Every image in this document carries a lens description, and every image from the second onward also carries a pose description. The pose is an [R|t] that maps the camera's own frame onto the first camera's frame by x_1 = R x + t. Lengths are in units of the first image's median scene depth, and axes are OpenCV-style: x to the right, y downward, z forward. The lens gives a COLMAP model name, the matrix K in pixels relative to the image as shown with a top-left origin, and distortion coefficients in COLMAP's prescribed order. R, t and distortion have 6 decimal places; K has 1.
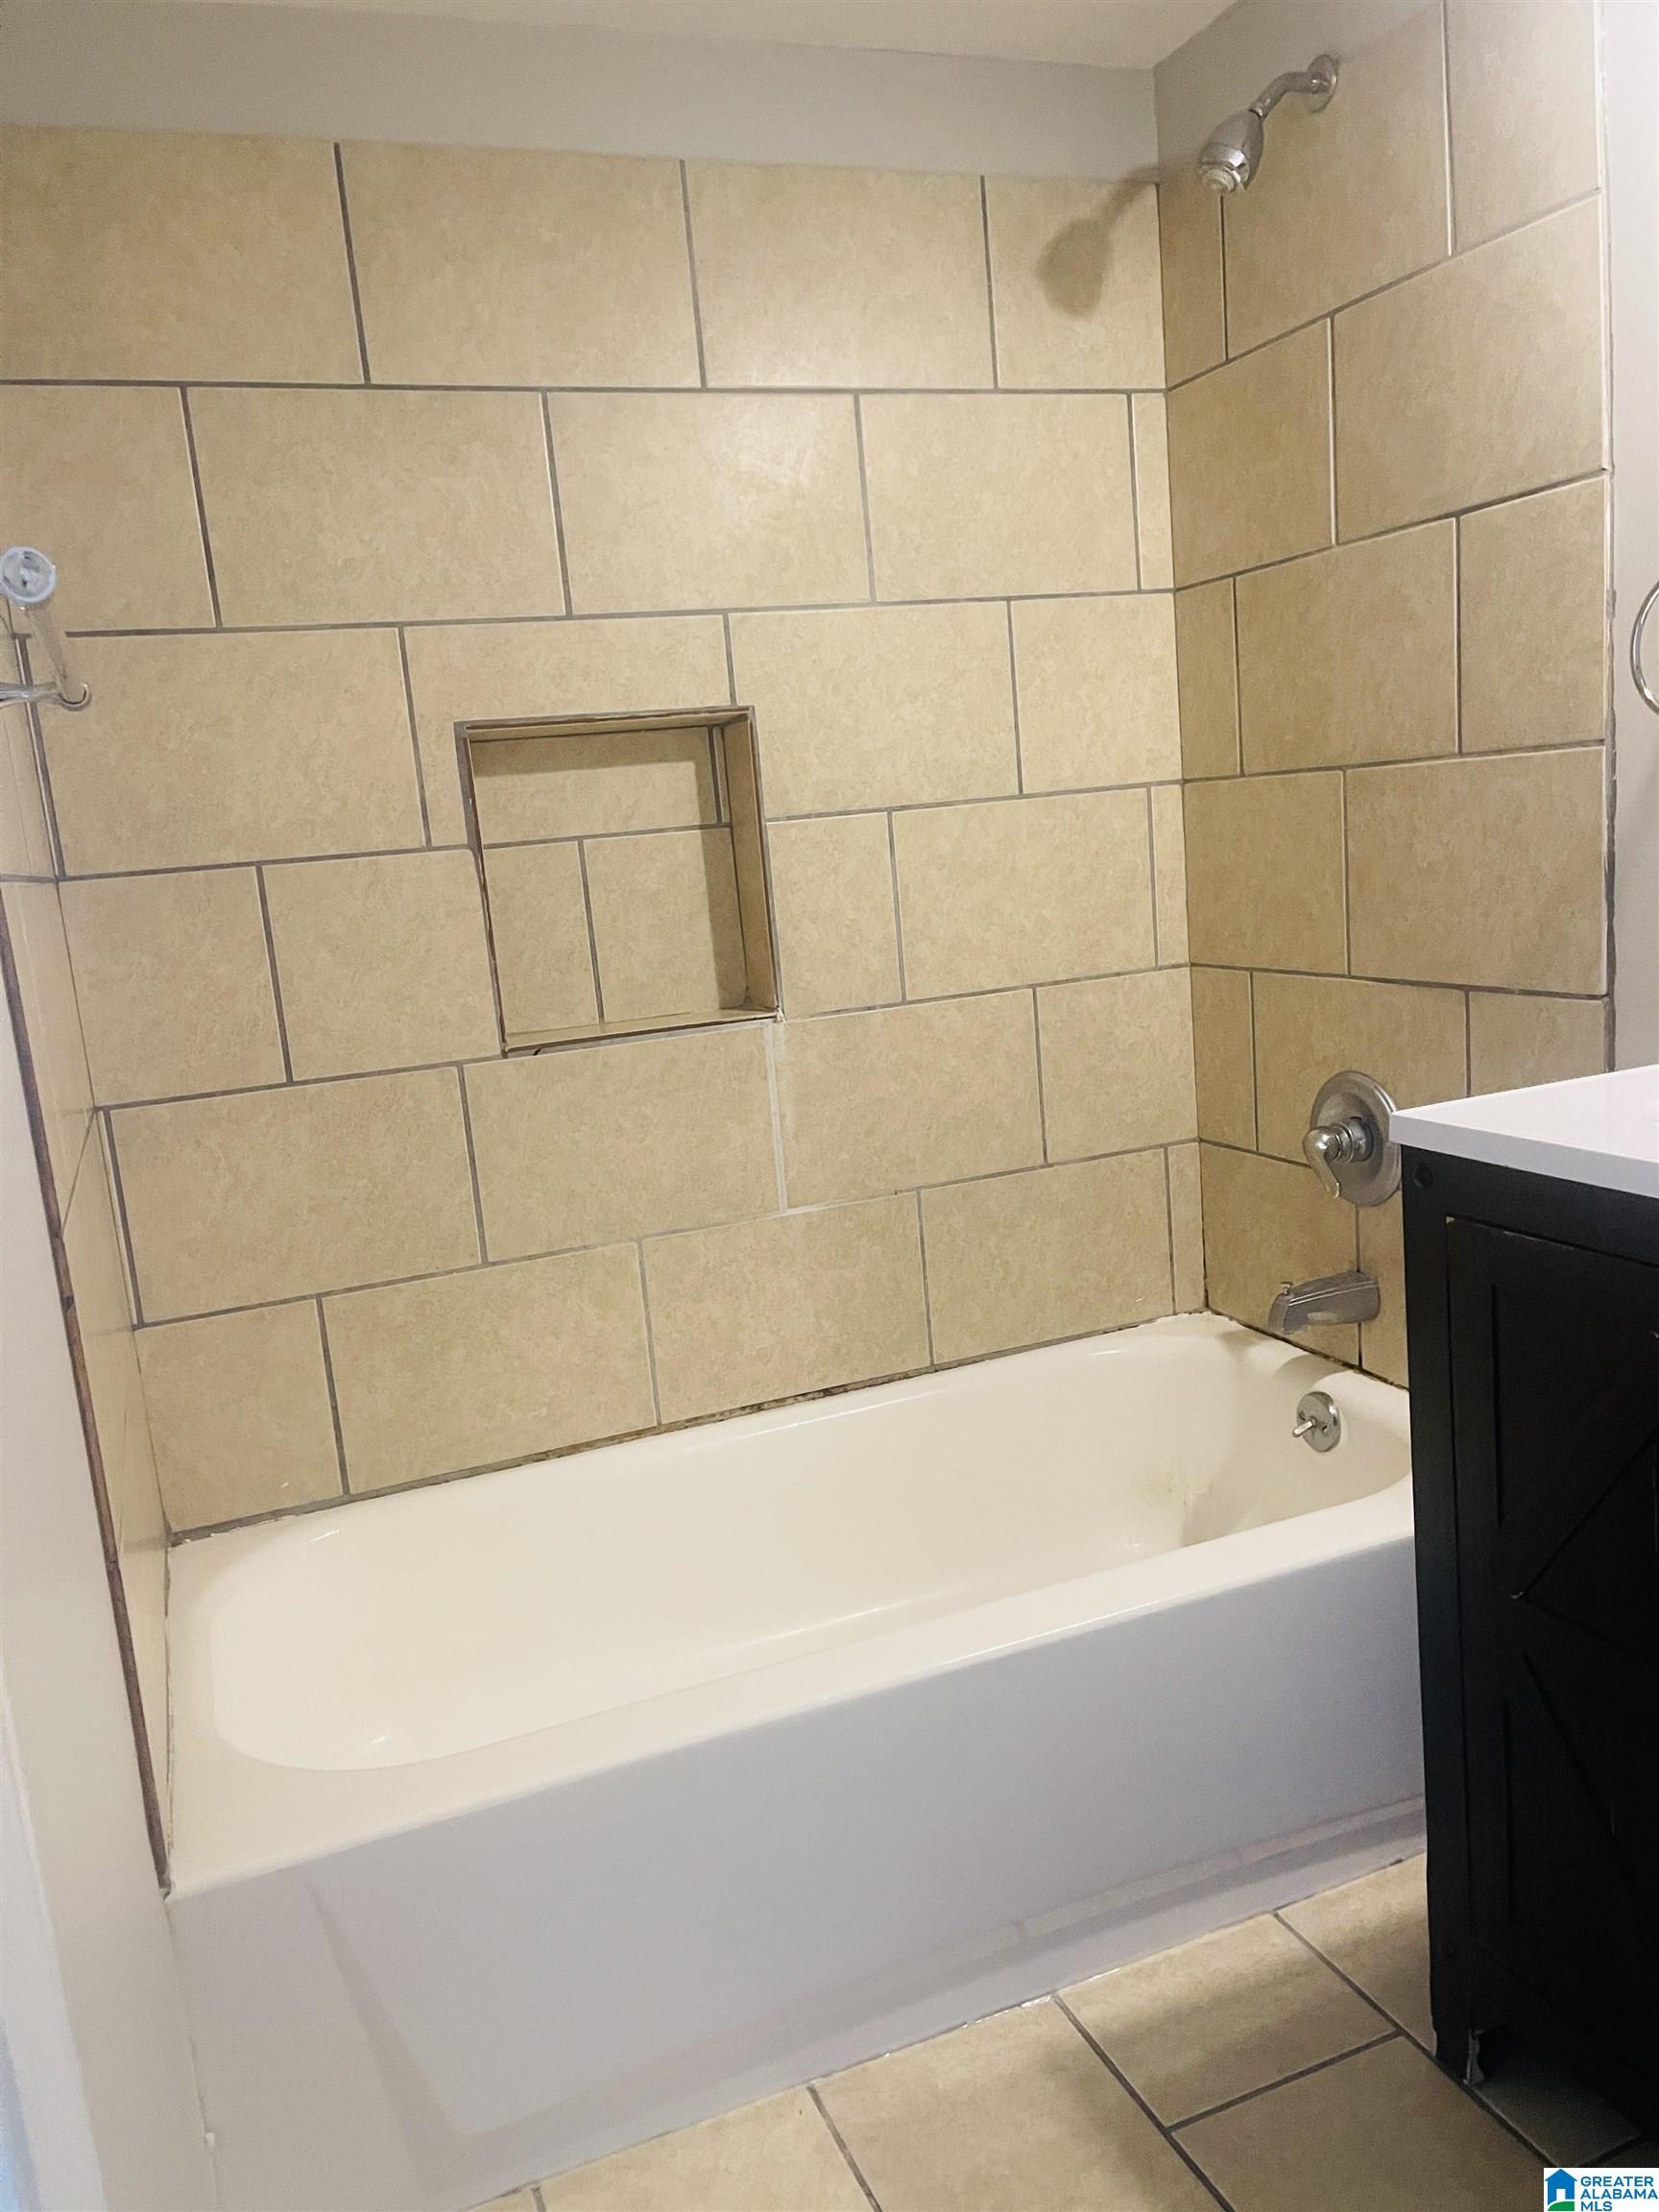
lens RADIAL K [[1679.7, 0, 822.7], [0, 1679.7, 1135.6], [0, 0, 1]] dist [0.086012, -0.098187]
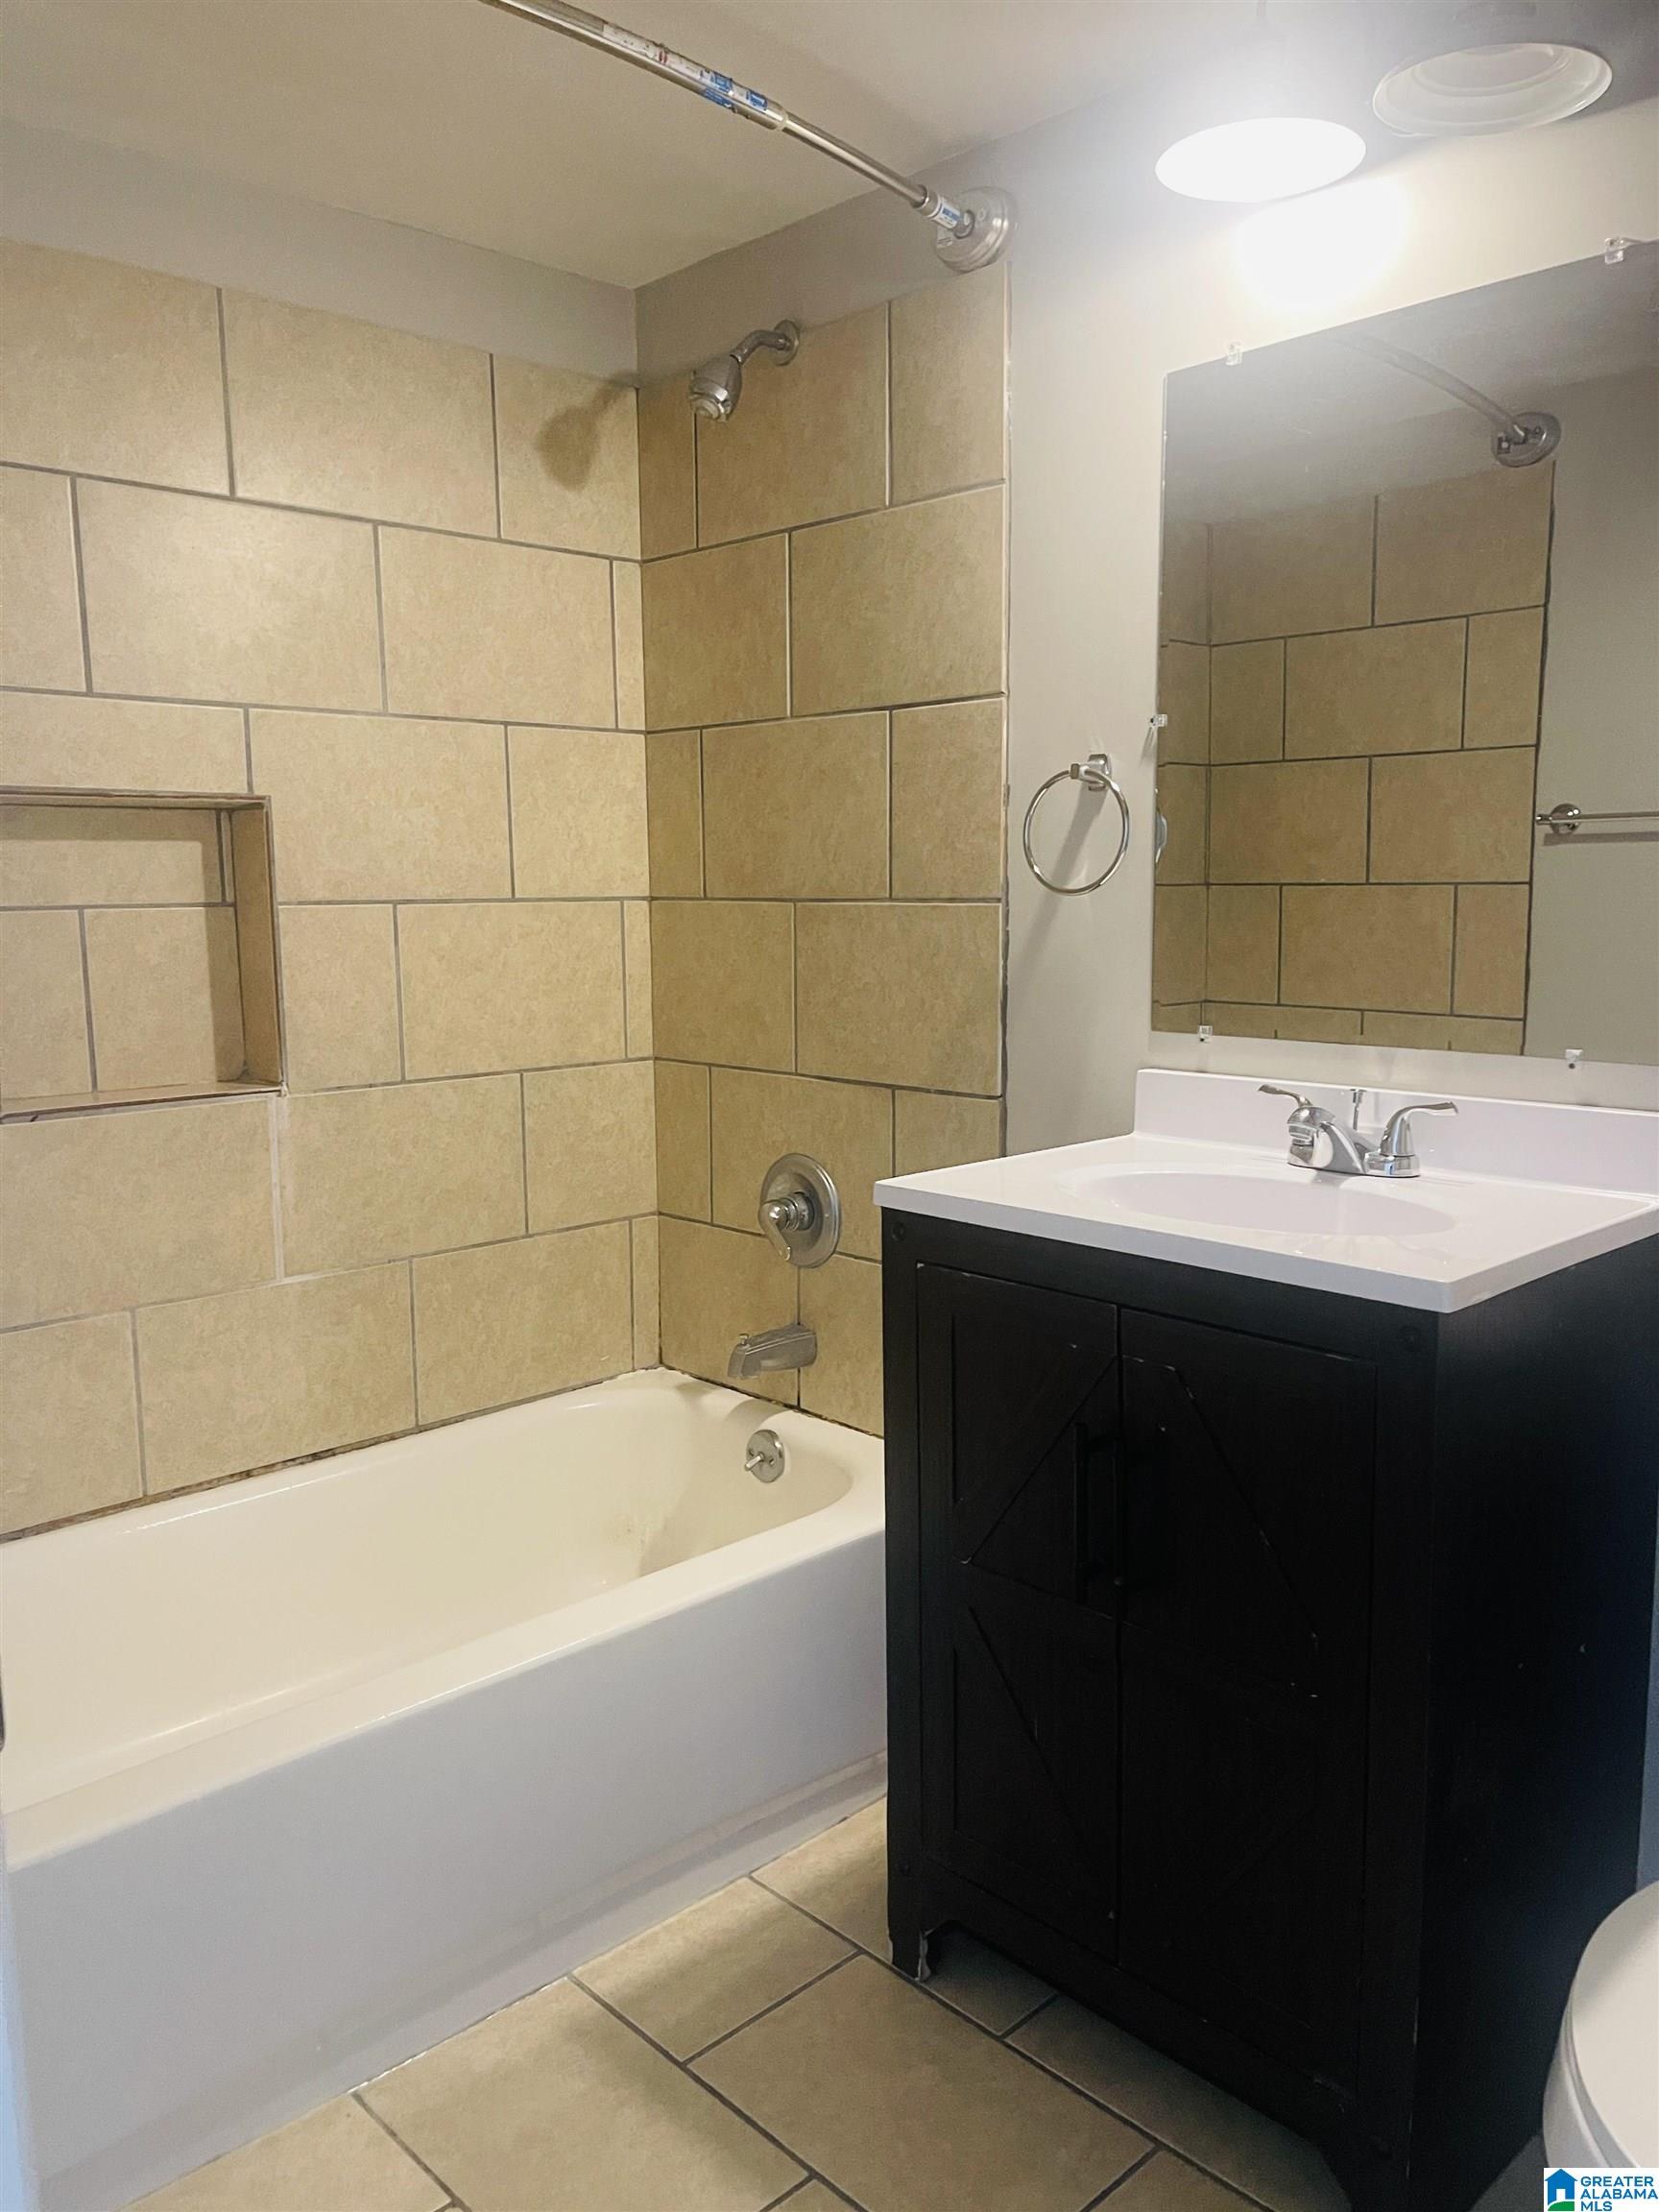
lens RADIAL K [[1679.7, 0, 822.7], [0, 1679.7, 1135.6], [0, 0, 1]] dist [0.086012, -0.098187]
pose [[0.926817, 0.022391, 0.374846, -0.109796], [-0.002376, 0.998550, -0.053772, 0.012237], [-0.375506, 0.048947, 0.925527, -0.093107]]
